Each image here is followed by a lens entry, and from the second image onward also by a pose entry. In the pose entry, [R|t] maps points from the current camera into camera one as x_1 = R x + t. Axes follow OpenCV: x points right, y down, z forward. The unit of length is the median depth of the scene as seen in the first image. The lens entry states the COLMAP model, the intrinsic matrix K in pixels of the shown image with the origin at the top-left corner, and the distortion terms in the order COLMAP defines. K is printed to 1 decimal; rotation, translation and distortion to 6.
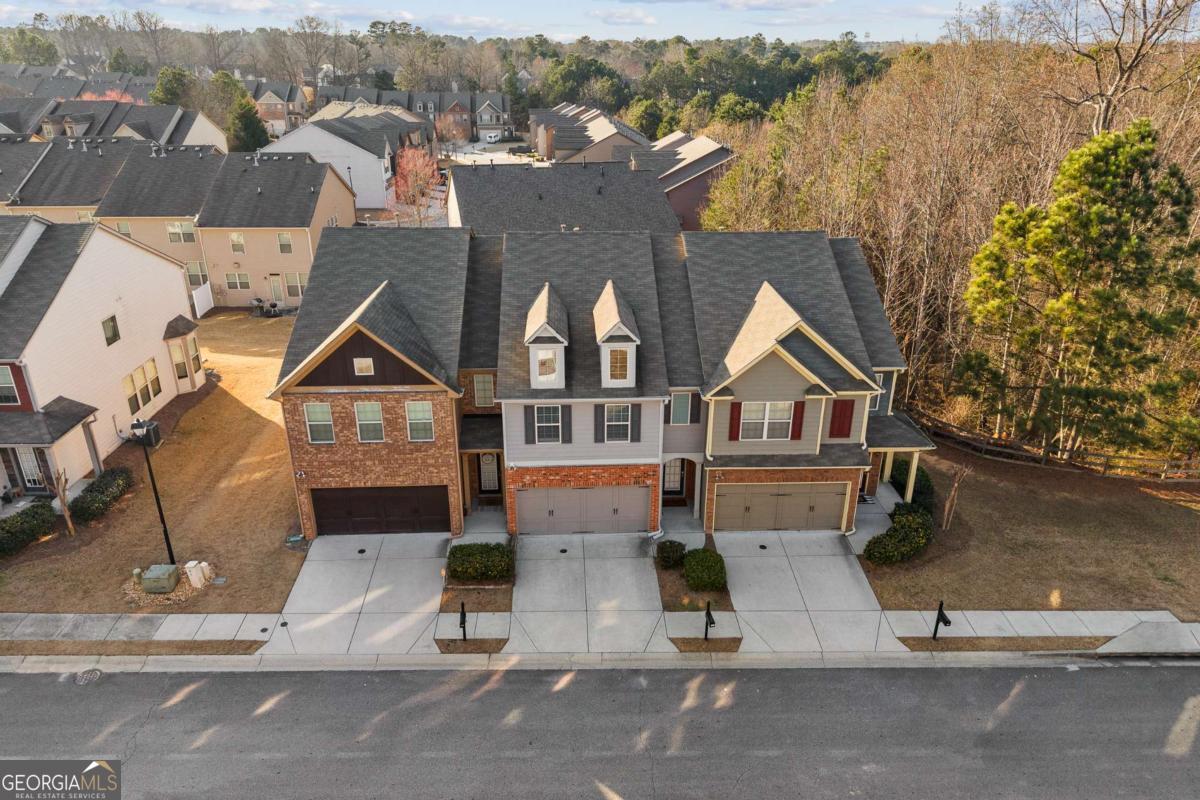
lens RADIAL K [[803.8, 0, 600.0], [0, 803.8, 400.0], [0, 0, 1]] dist [0.029048, -0.033793]
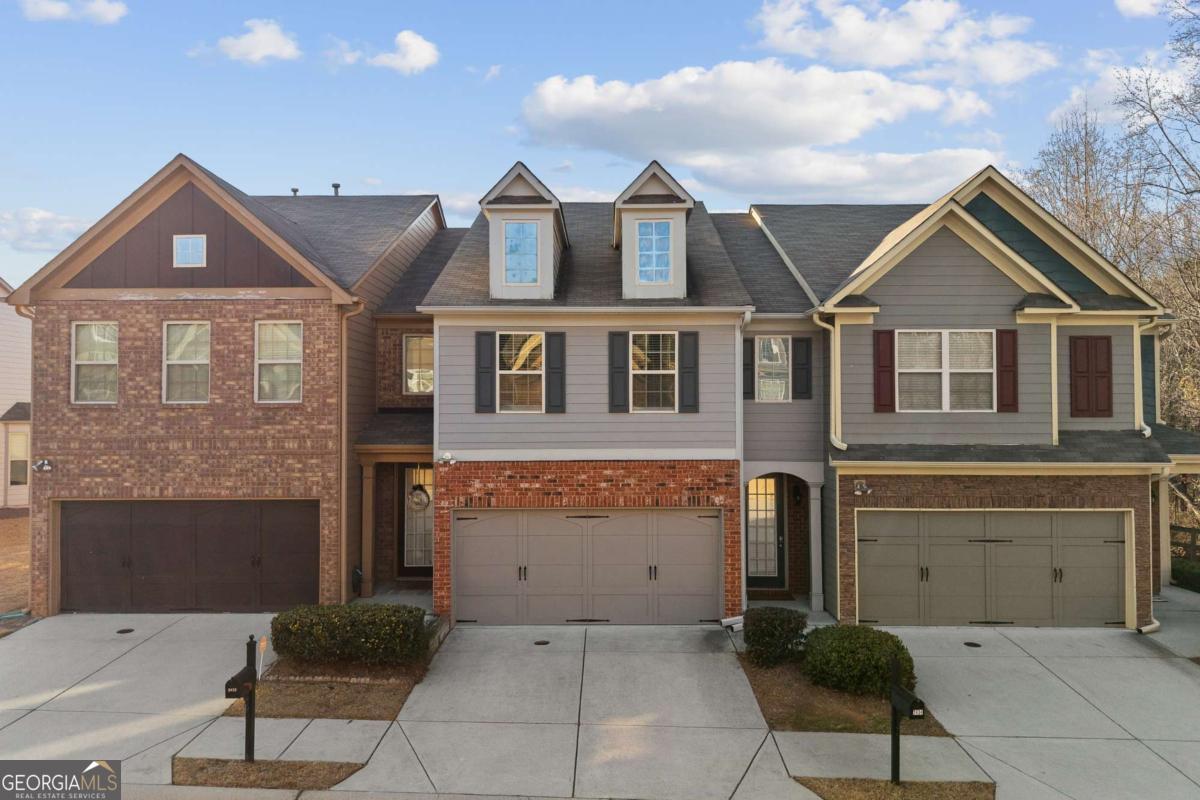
lens RADIAL K [[833.6, 0, 600.0], [0, 833.6, 400.0], [0, 0, 1]] dist [-0.005286, 0.003562]
pose [[0.998294, -0.005598, -0.058117, 0.018029], [-0.019013, 0.909968, -0.414243, 0.266728], [0.055203, 0.414641, 0.908309, 0.513739]]
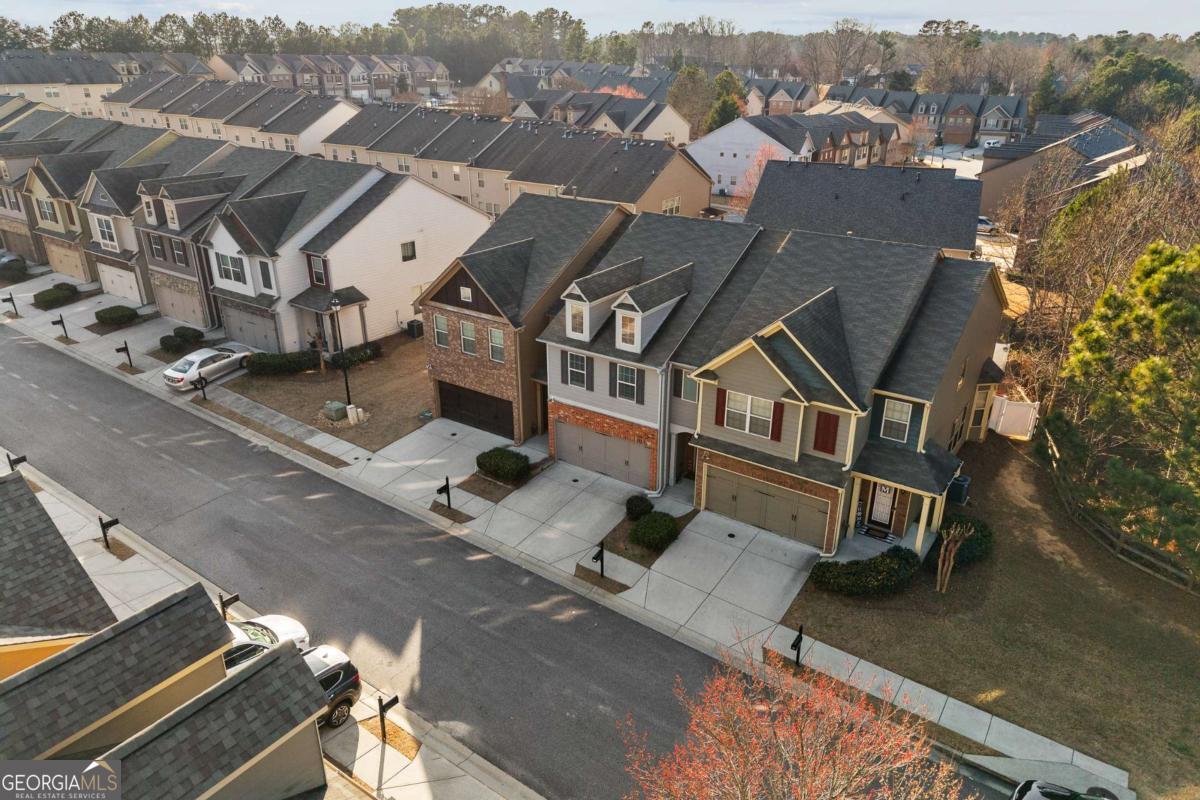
lens RADIAL K [[803.8, 0, 600.0], [0, 803.8, 400.0], [0, 0, 1]] dist [0.029048, -0.033793]
pose [[0.794280, 0.238460, -0.558798, 0.626536], [-0.238413, 0.968315, 0.074334, -0.022871], [0.558818, 0.074182, 0.825966, 0.043363]]
